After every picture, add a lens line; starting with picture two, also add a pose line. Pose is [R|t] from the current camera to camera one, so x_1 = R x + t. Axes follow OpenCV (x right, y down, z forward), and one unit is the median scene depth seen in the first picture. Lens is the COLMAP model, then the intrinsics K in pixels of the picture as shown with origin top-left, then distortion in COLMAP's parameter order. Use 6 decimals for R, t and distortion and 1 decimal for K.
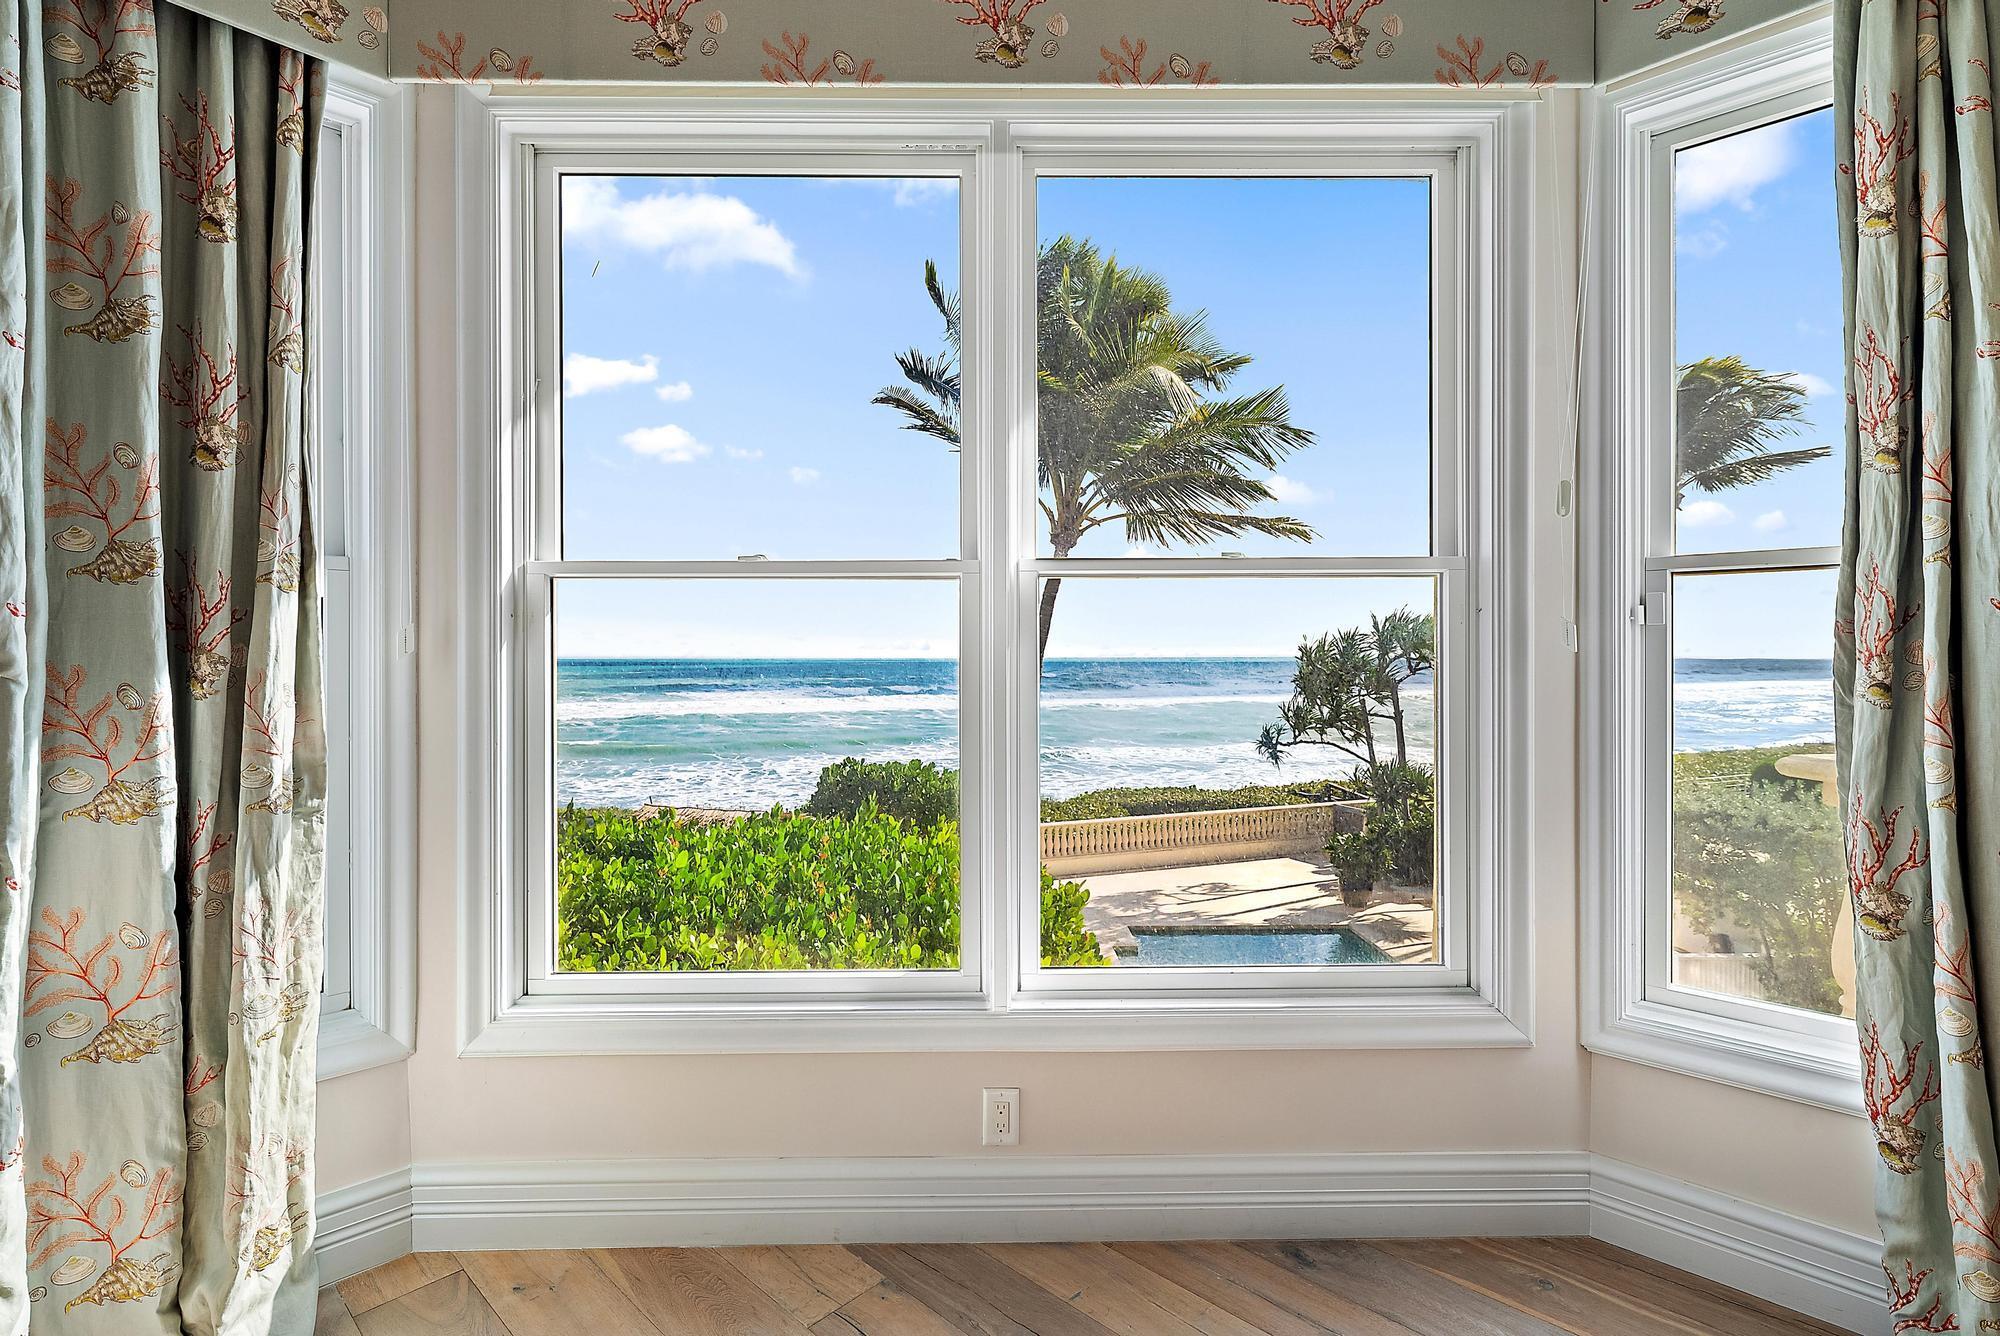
lens RADIAL K [[930.3, 0, 998.1], [0, 930.3, 657.5], [0, 0, 1]] dist [0.000446, -0.000763]
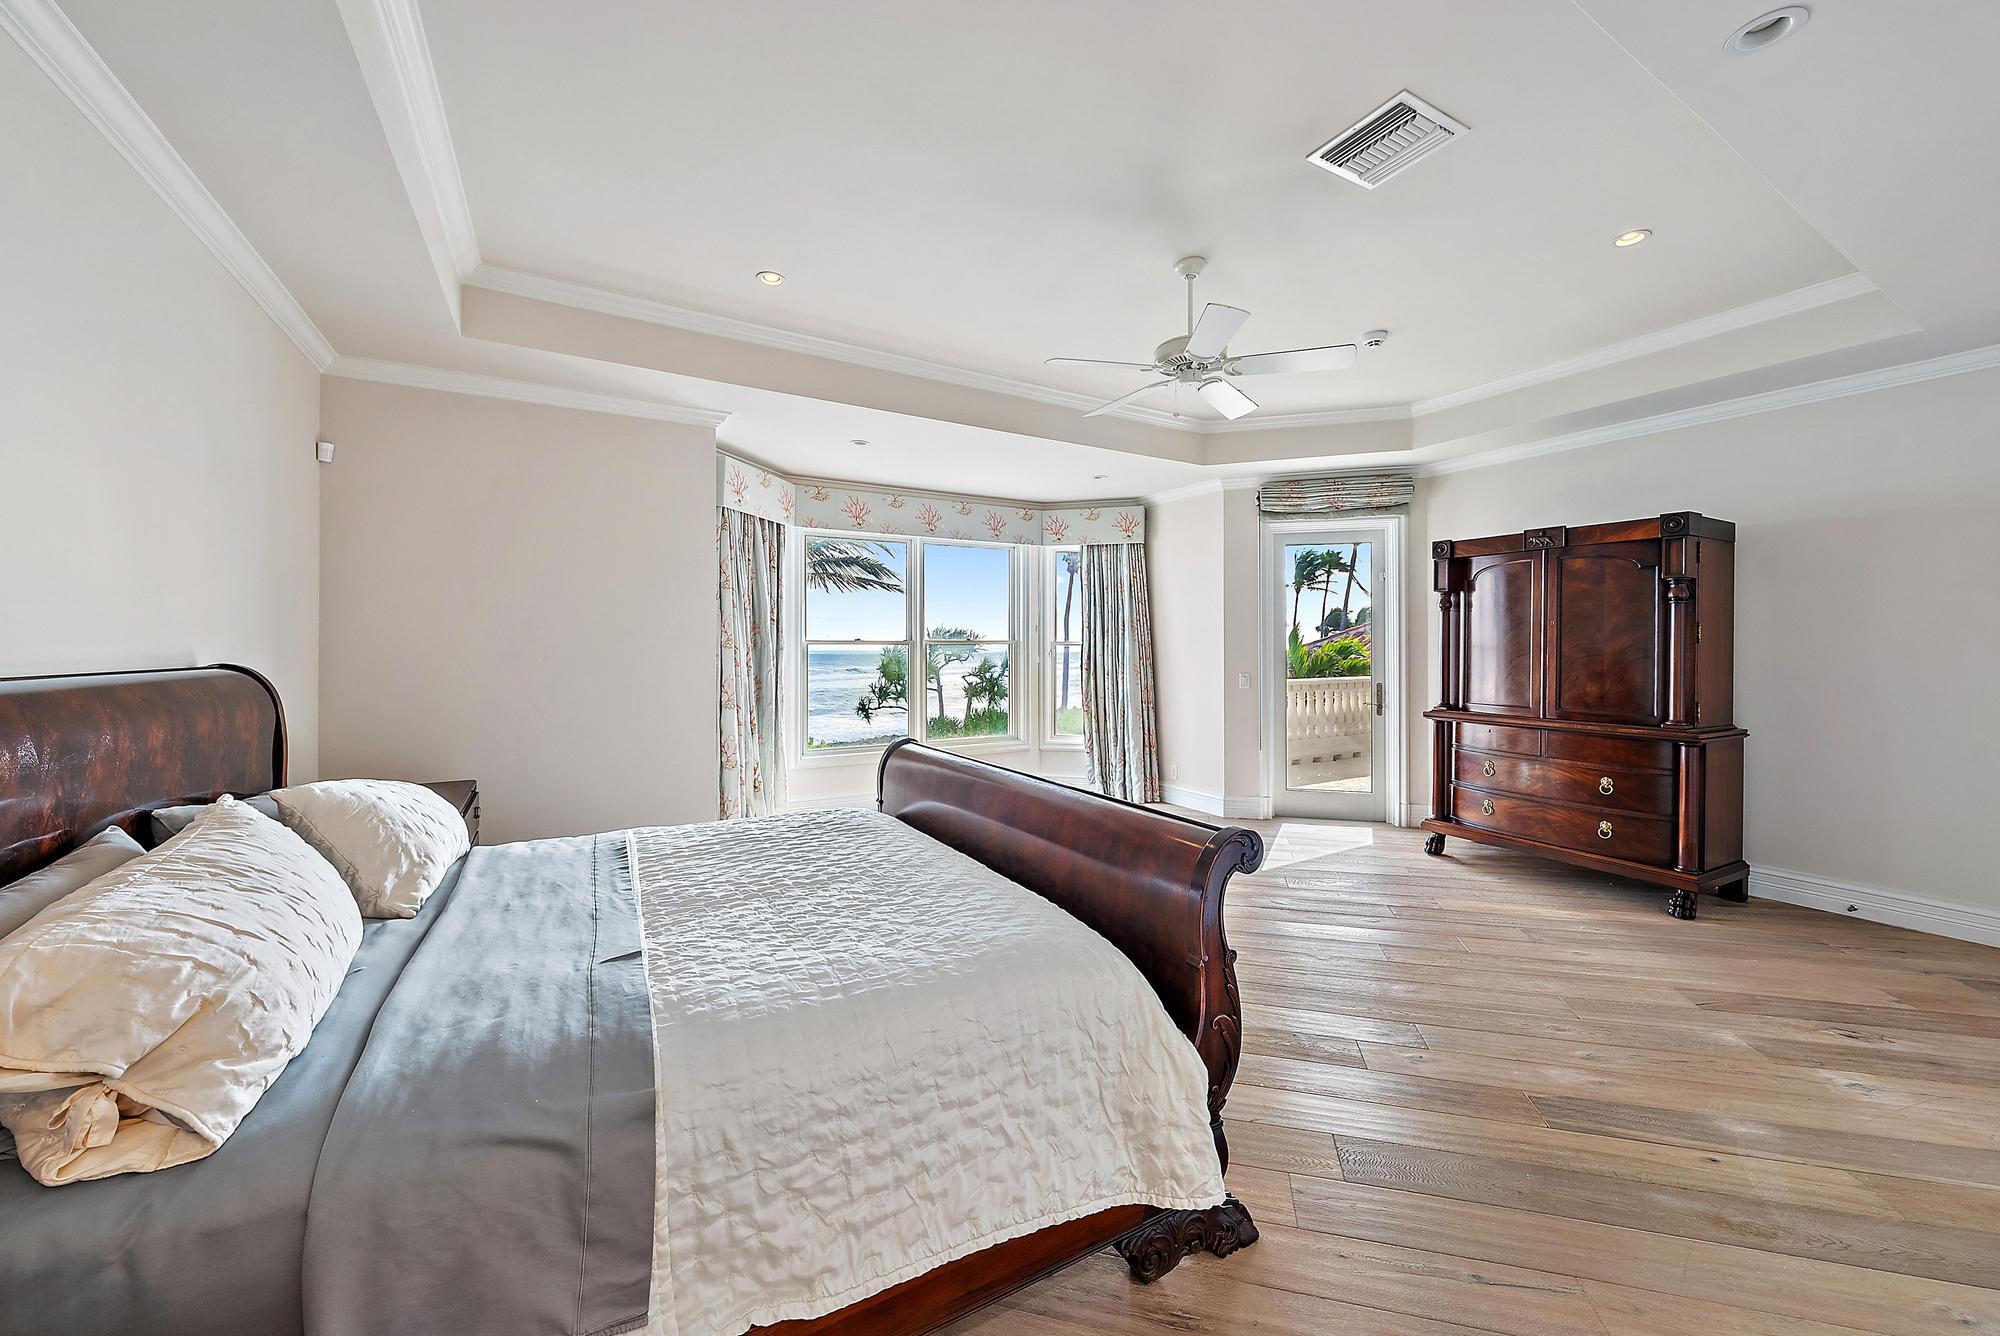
lens RADIAL K [[748.4, 0, 1003.7], [0, 748.4, 659.6], [0, 0, 1]] dist [-0.001613, -0.000073]
pose [[0.867074, -0.009700, 0.498086, -1.592874], [0.003275, 0.999900, 0.013771, -0.086588], [-0.498169, -0.010310, 0.867018, -2.462446]]
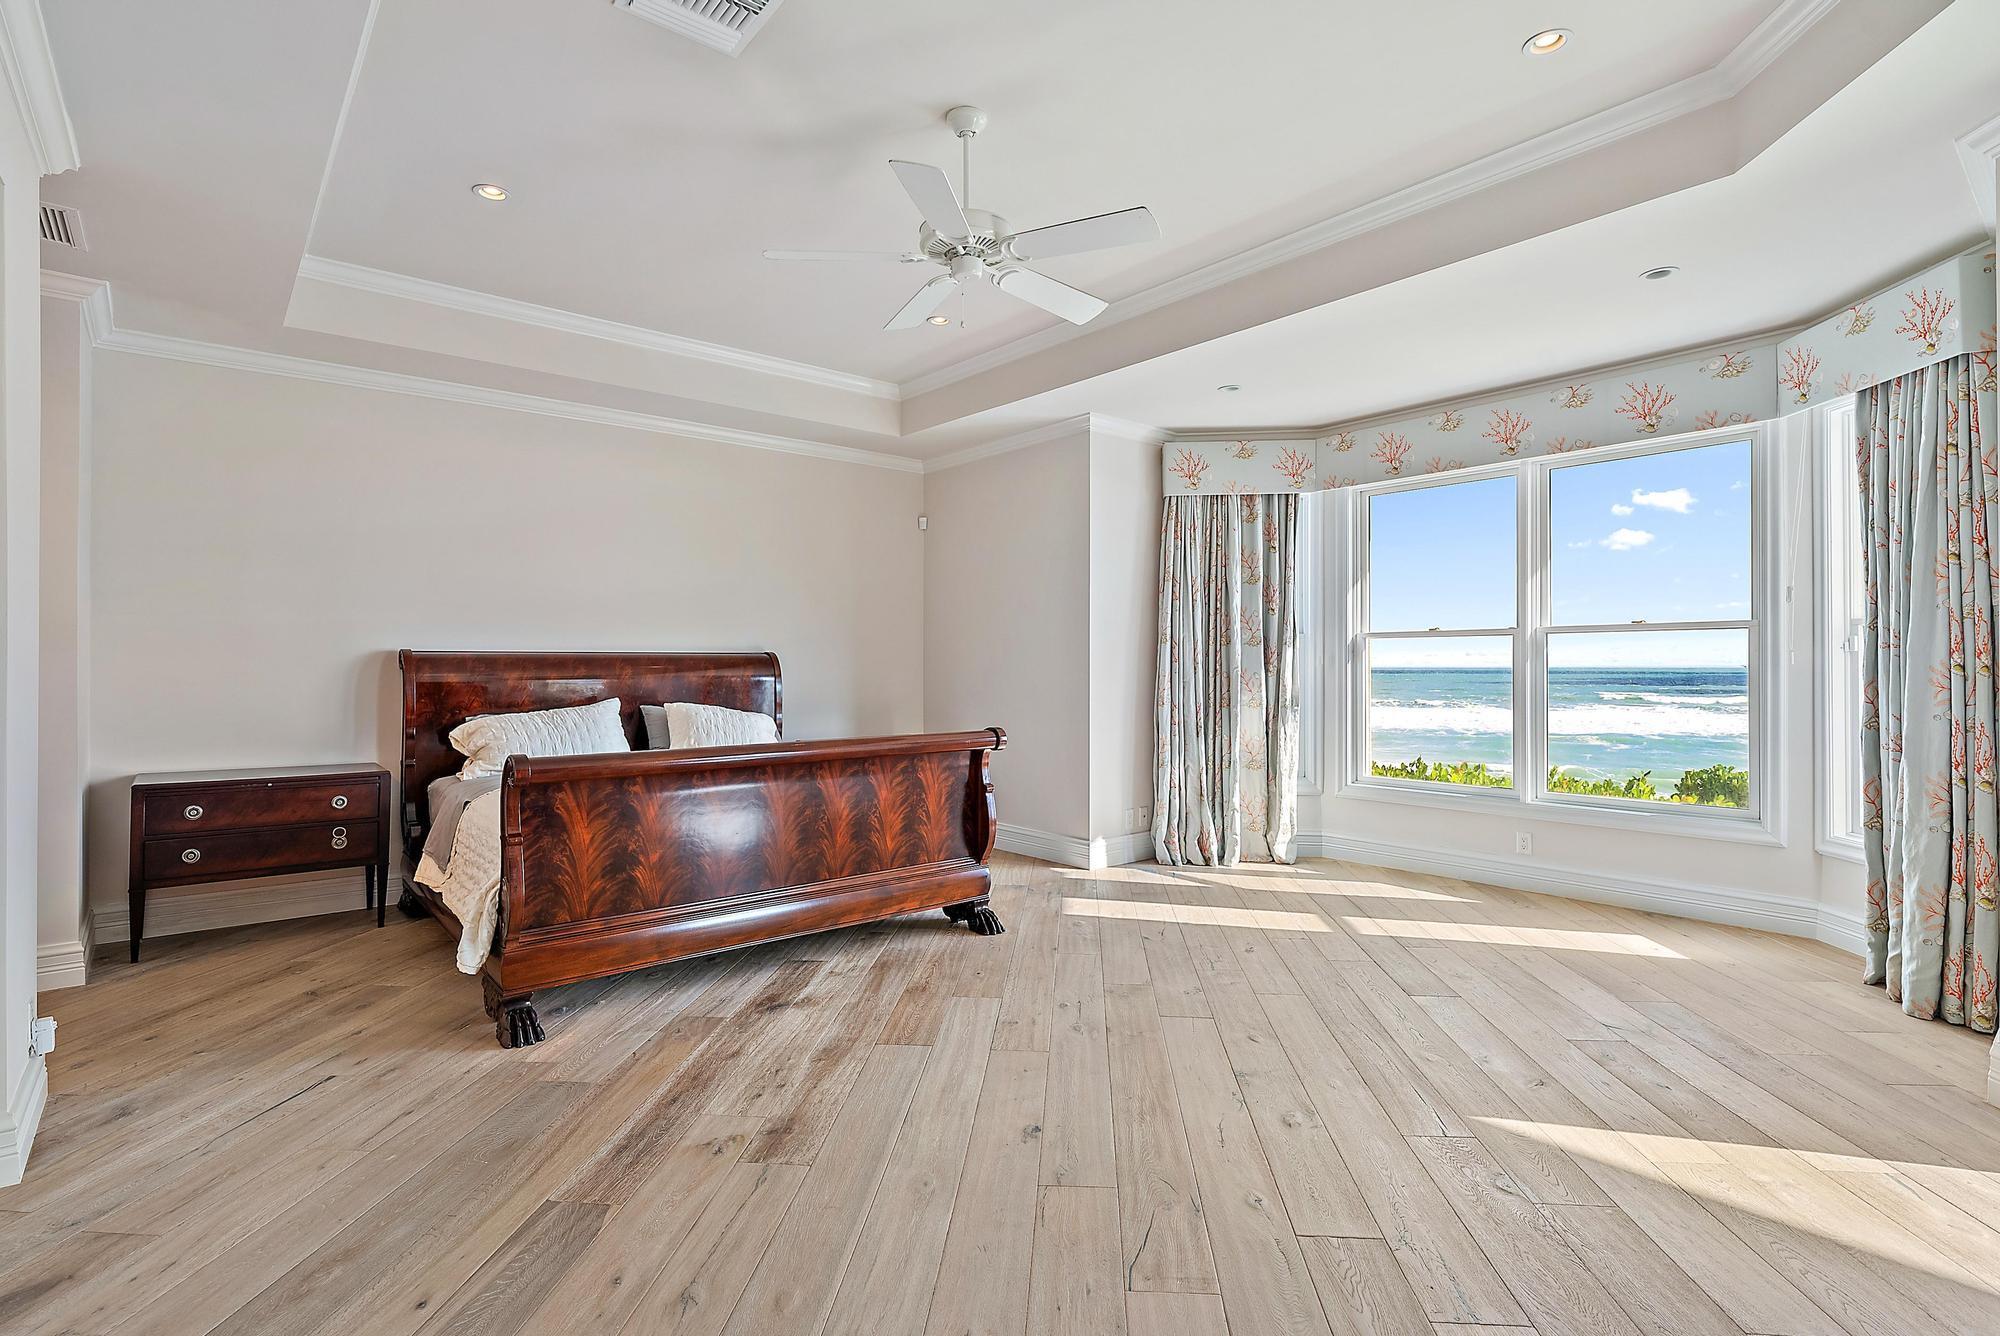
lens RADIAL K [[930.3, 0, 988.5], [0, 930.3, 655.6], [0, 0, 1]] dist [0.000446, -0.000763]
pose [[0.617105, -0.003383, -0.786873, 1.317236], [-0.004291, 0.999961, -0.007664, -0.006202], [0.786869, 0.008106, 0.617067, -2.093963]]
